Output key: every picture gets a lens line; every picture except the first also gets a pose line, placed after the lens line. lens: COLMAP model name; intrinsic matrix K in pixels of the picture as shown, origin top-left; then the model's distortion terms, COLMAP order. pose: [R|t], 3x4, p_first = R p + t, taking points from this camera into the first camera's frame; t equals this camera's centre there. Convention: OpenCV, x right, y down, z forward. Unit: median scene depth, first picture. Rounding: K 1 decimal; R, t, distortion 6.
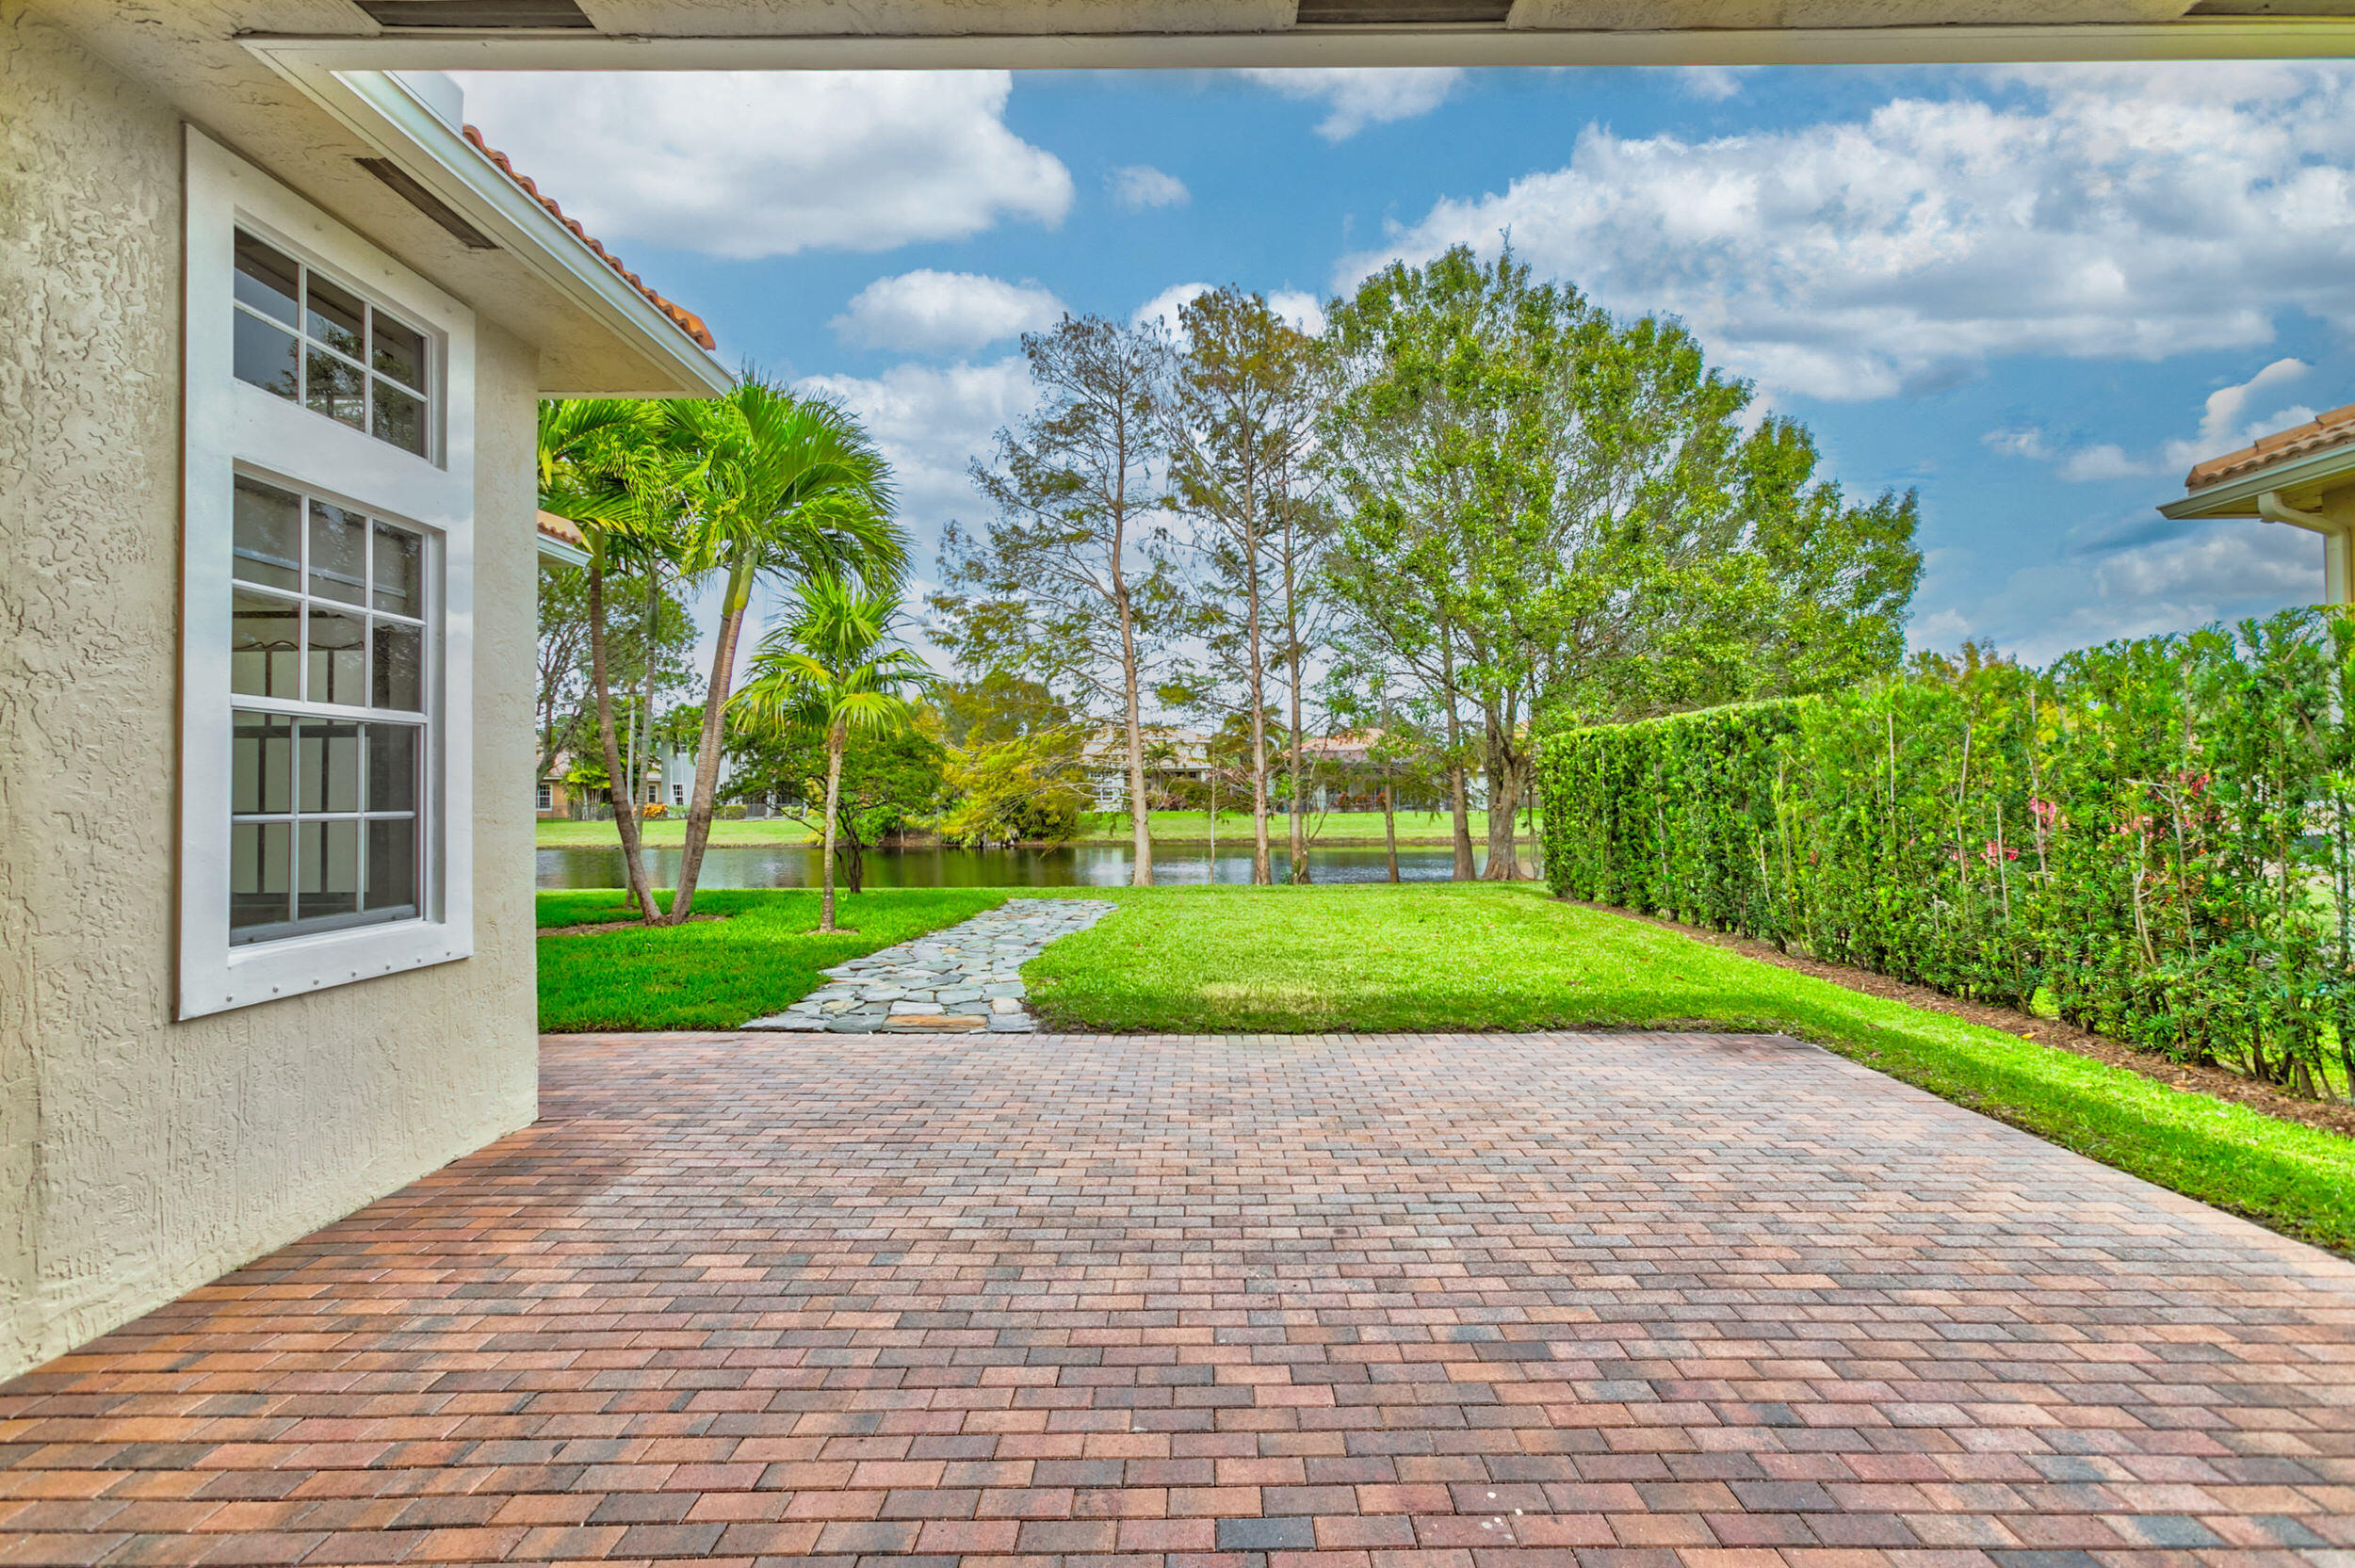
lens RADIAL K [[1065.7, 0, 1202.9], [0, 1065.7, 771.9], [0, 0, 1]] dist [-0.015360, 0.015660]
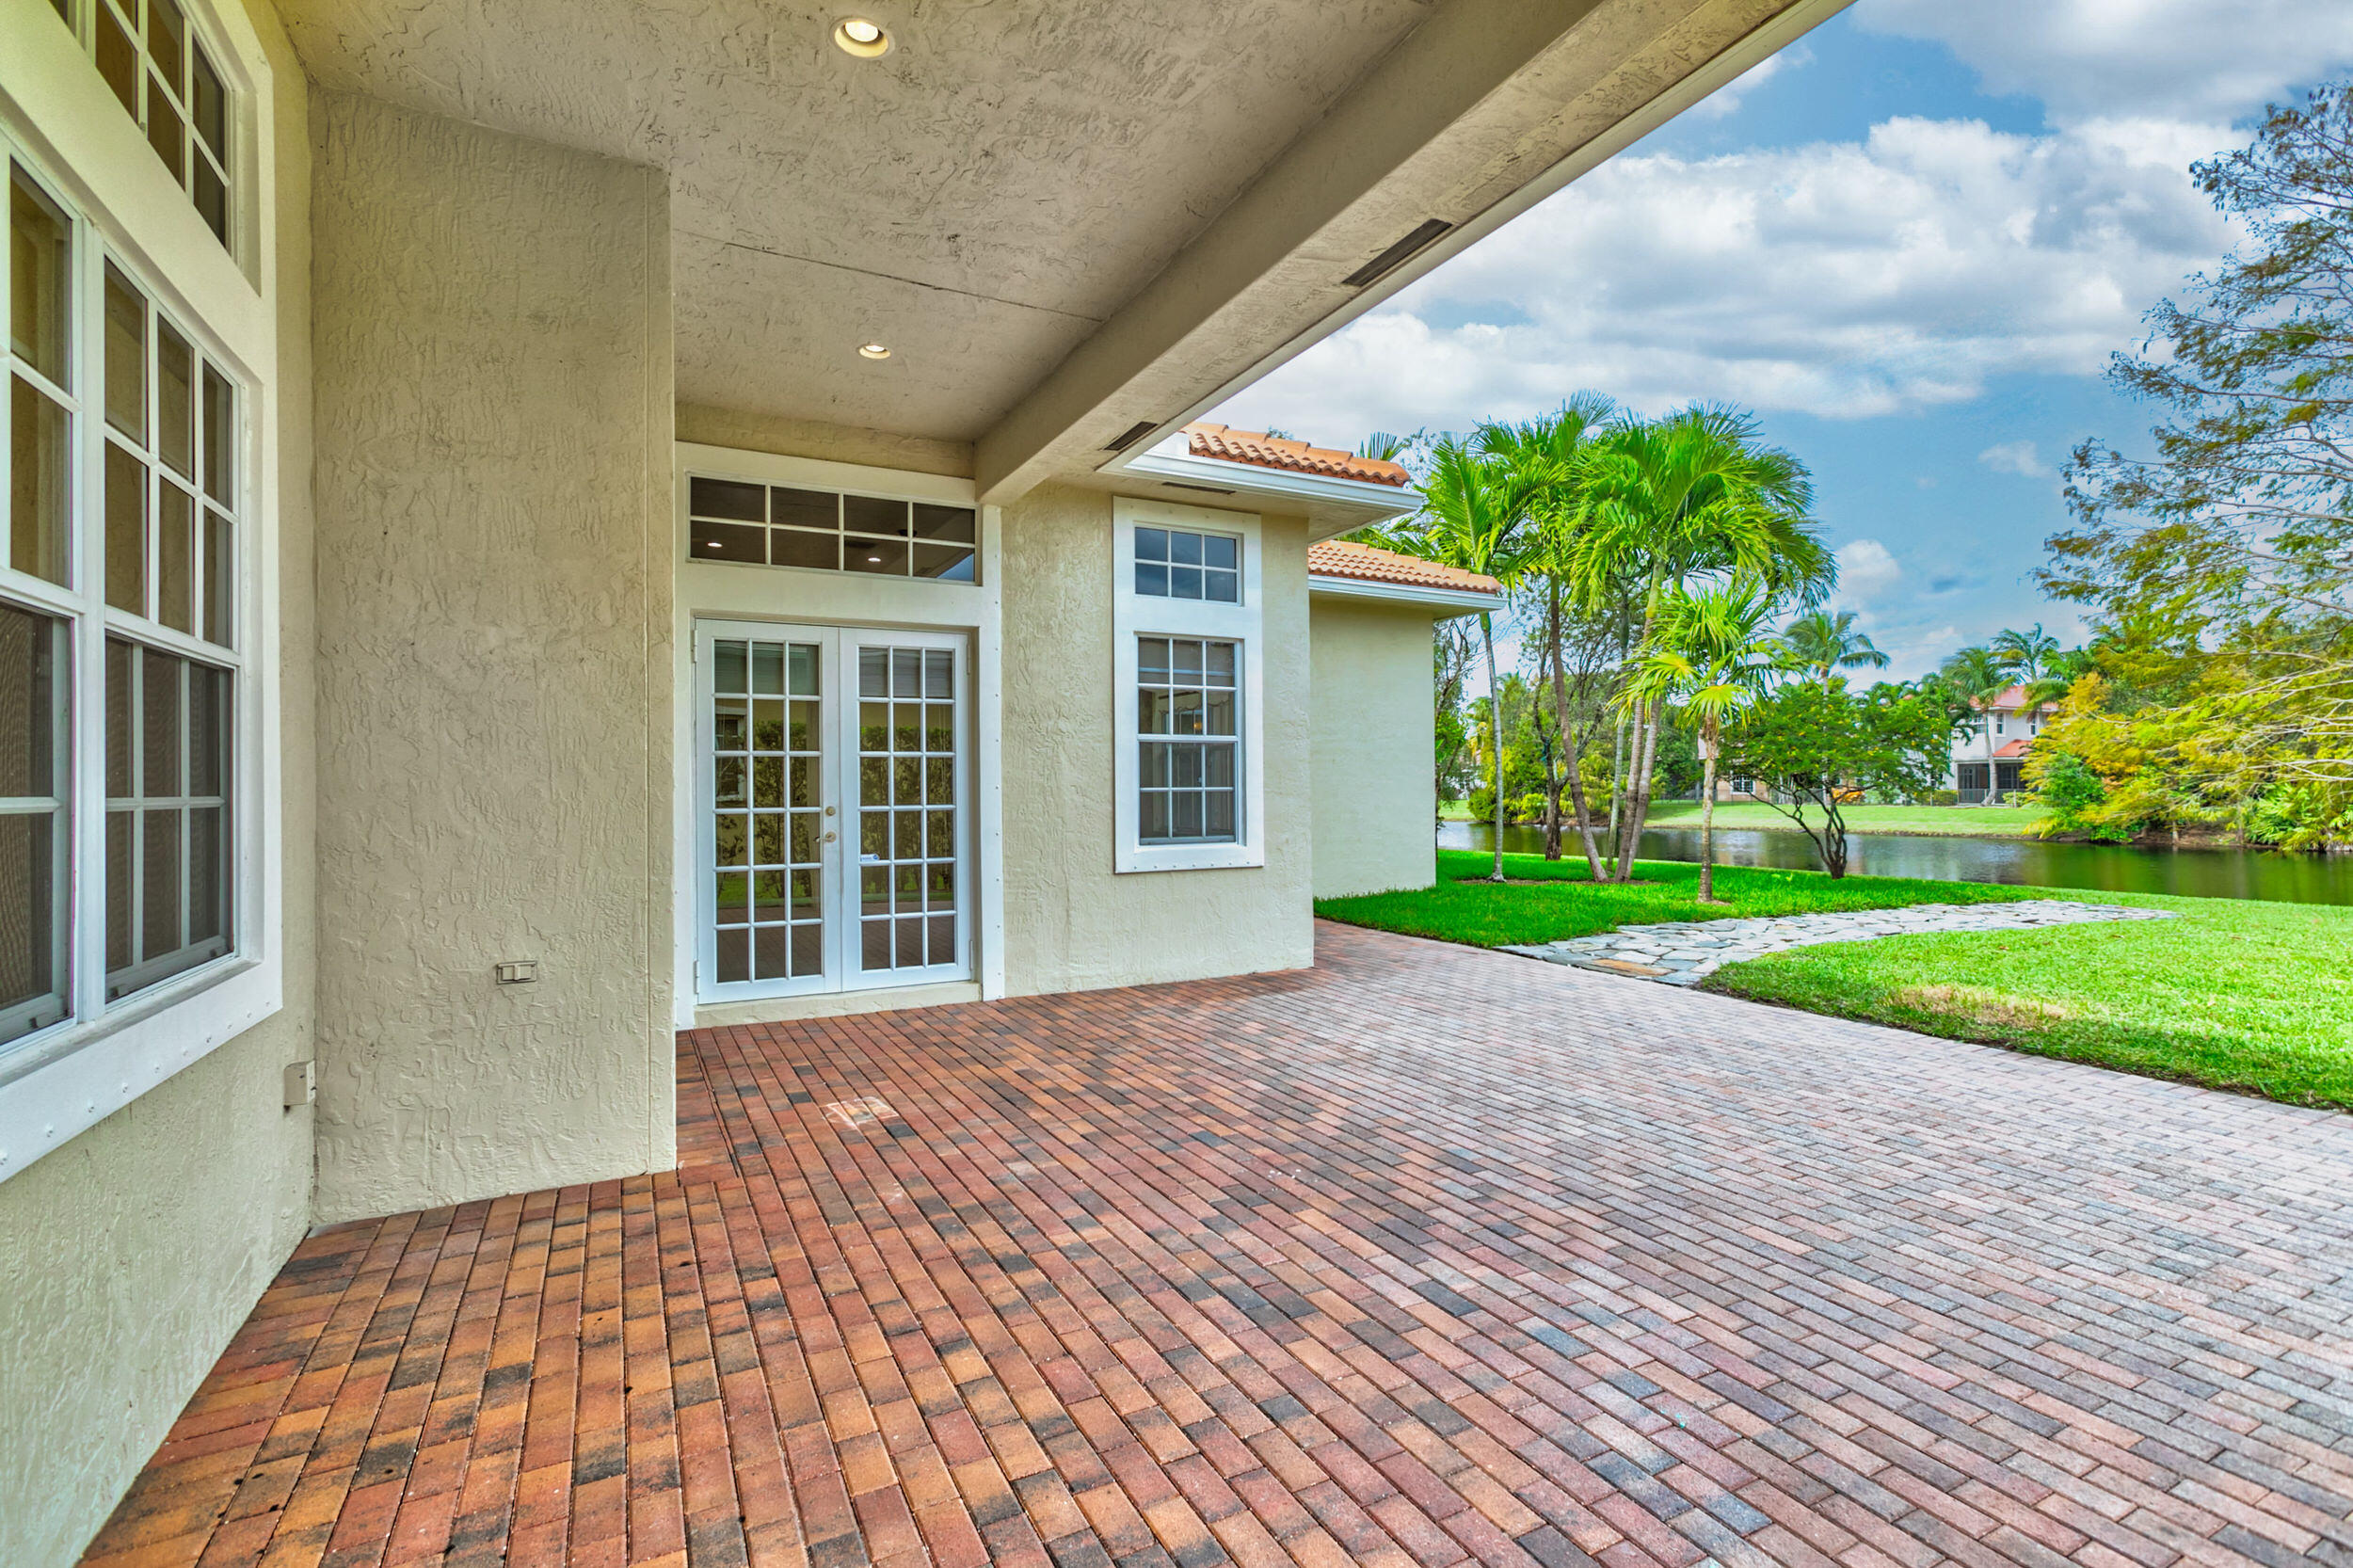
lens RADIAL K [[1061.5, 0, 1177.2], [0, 1061.5, 779.9], [0, 0, 1]] dist [-0.018131, 0.018506]
pose [[0.471316, -0.002009, -0.881962, 0.991433], [0.021571, 0.999725, 0.009250, 0.004726], [0.881701, -0.023384, 0.471229, 0.001856]]
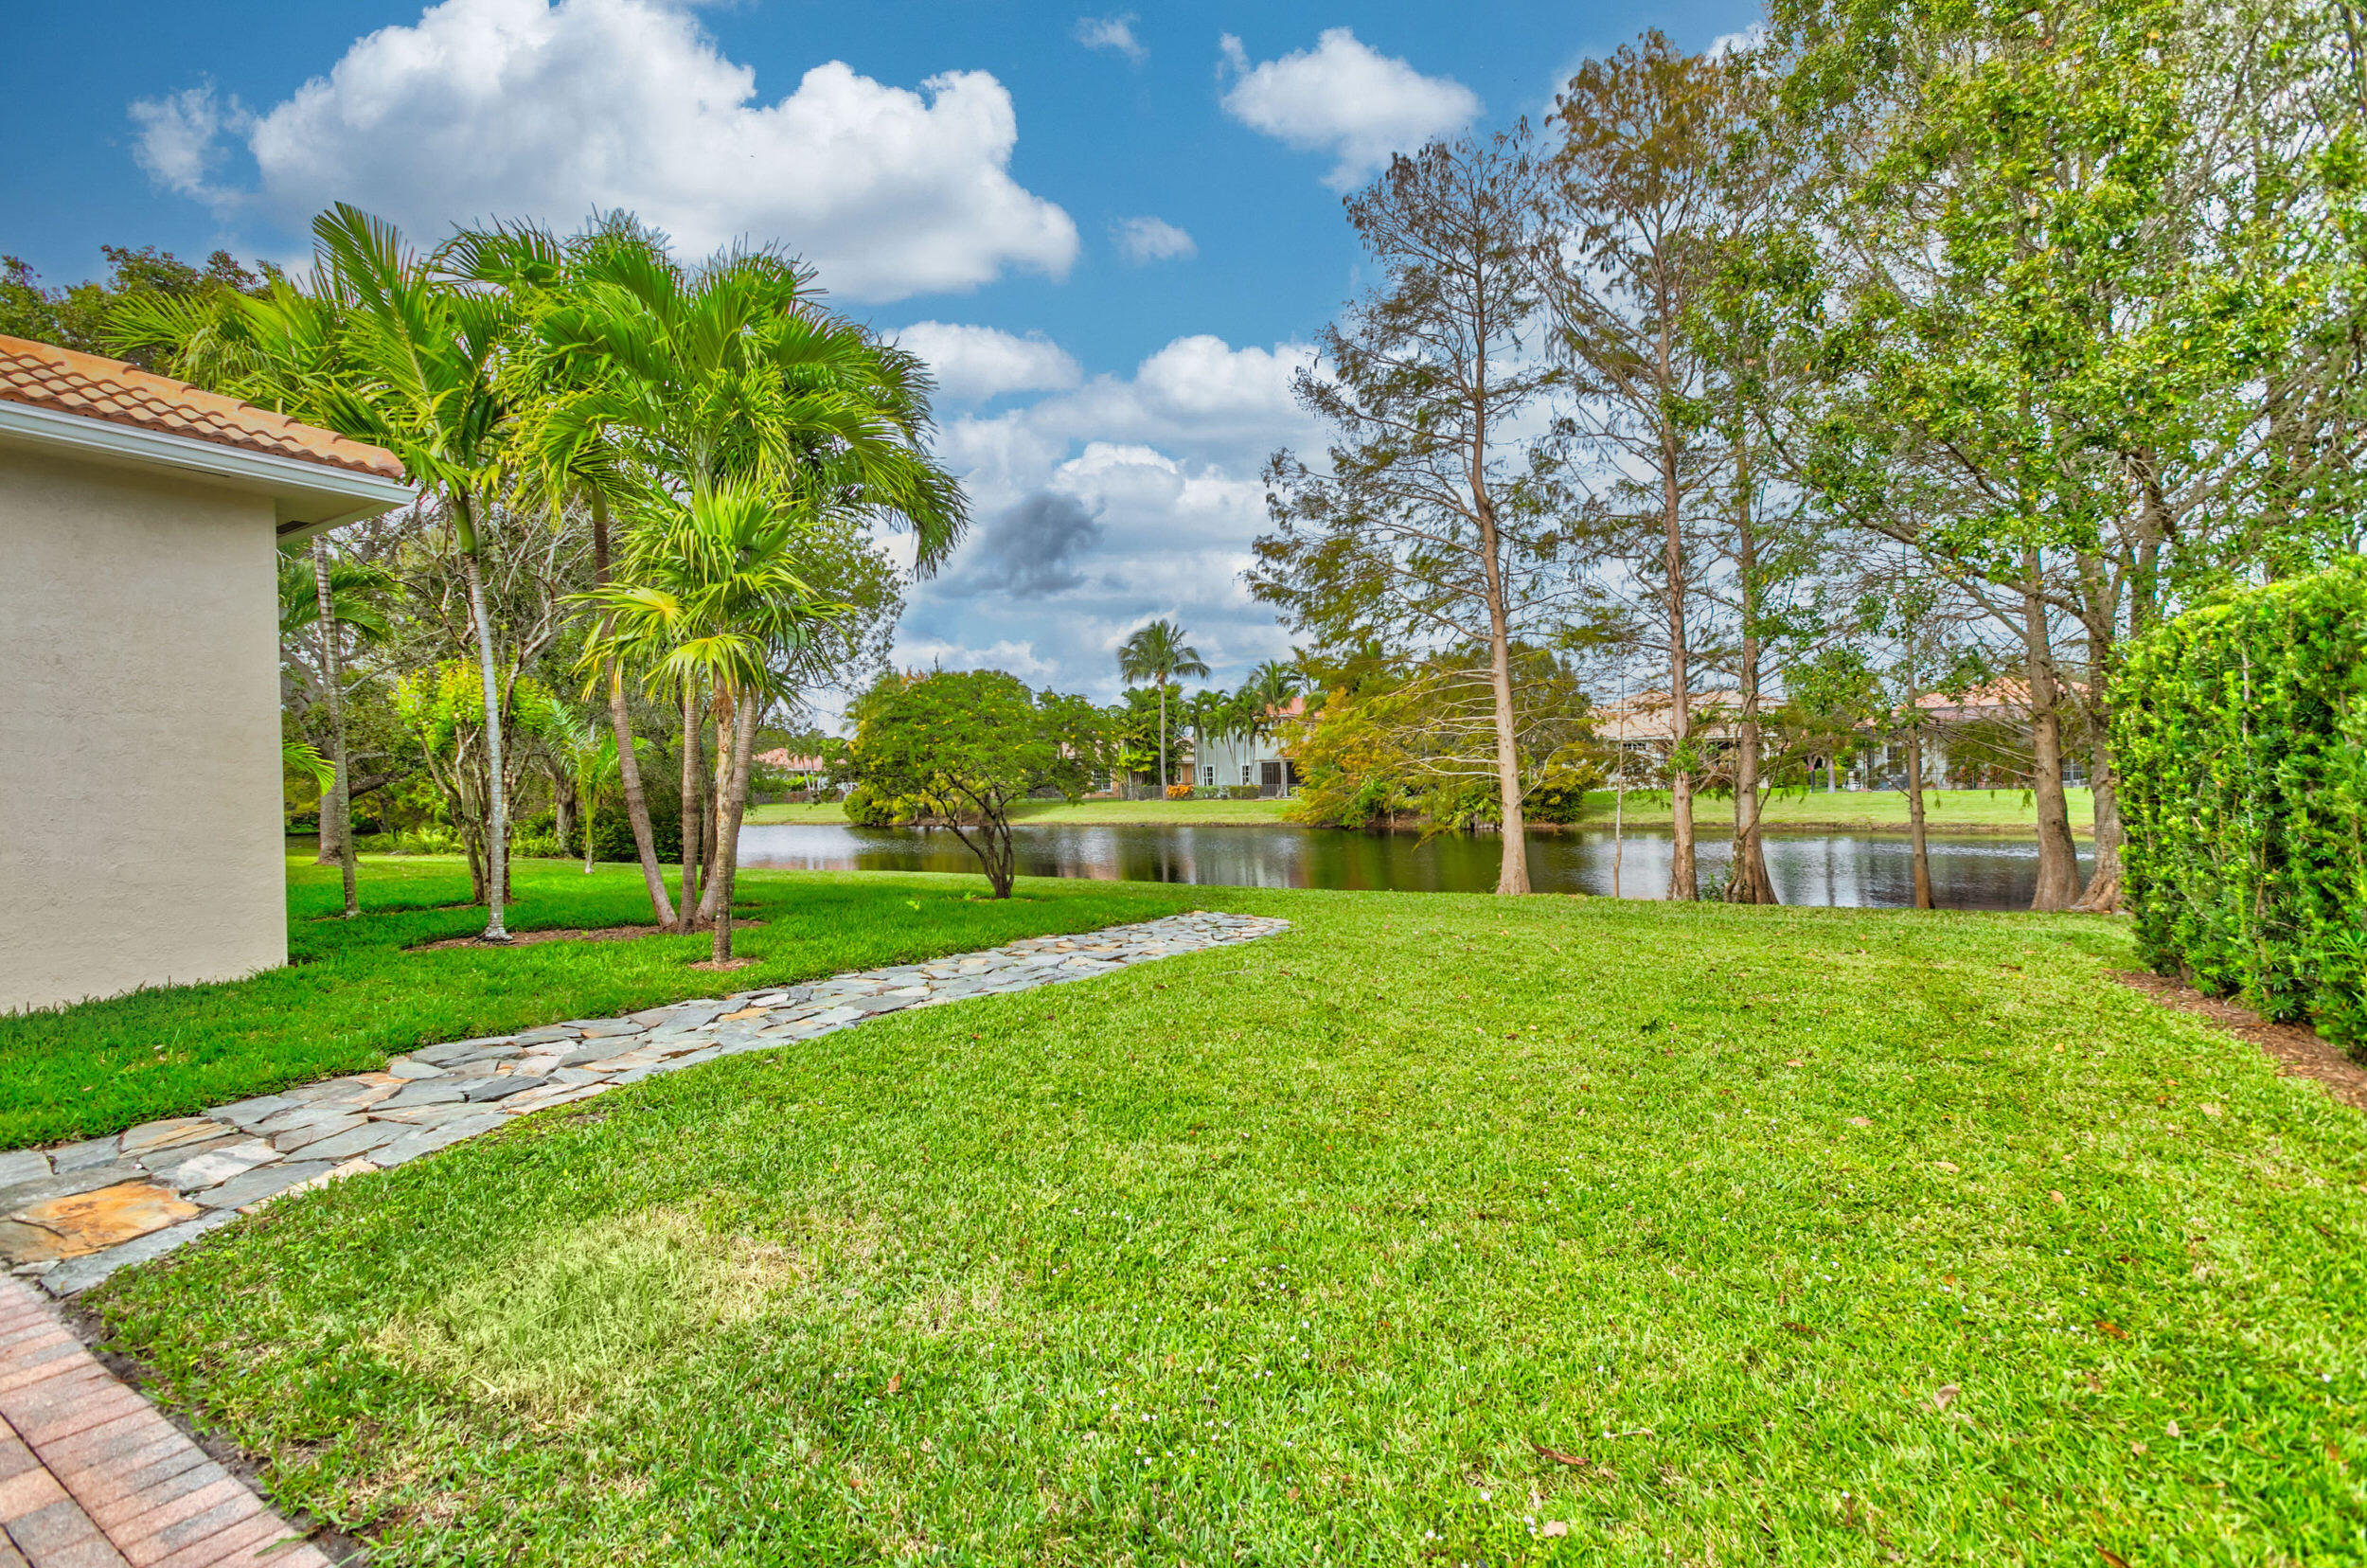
lens RADIAL K [[1053.7, 0, 1183.5], [0, 1053.7, 784.0], [0, 0, 1]] dist [0.002424, 0.000351]
pose [[0.858332, -0.007745, -0.513036, 0.827657], [0.024117, 0.999390, 0.025262, 0.041857], [0.512527, -0.034056, 0.857995, 1.531191]]
